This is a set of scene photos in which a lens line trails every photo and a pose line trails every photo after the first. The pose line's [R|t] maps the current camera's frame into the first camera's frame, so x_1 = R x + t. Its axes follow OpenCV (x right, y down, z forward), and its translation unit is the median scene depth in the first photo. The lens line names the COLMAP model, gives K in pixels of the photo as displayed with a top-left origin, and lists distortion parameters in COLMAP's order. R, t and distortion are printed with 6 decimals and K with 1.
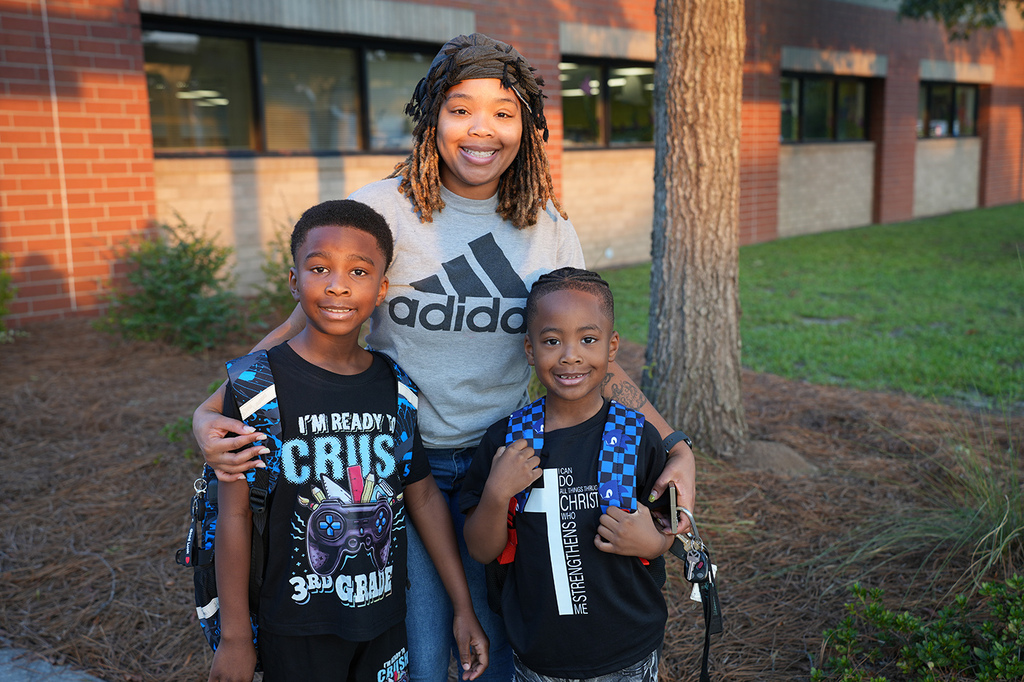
lens RADIAL K [[1187.4, 0, 511.8], [0, 1187.4, 342.6], [0, 0, 1]] dist [0.160977, 0.000000]
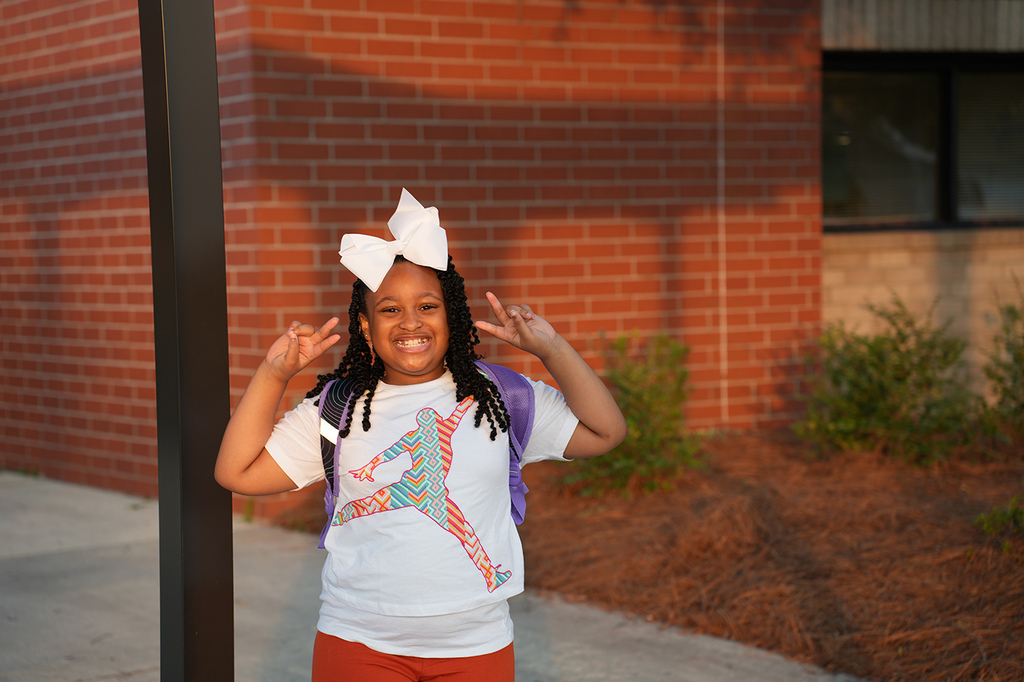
lens RADIAL K [[2123.6, 0, 509.1], [0, 2123.6, 338.0], [0, 0, 1]] dist [0.689215, 0.000000]
pose [[0.951478, 0.018616, -0.307153, -0.061734], [-0.050728, 0.994001, -0.096899, 0.060571], [0.303506, 0.107778, 0.946714, -0.373513]]
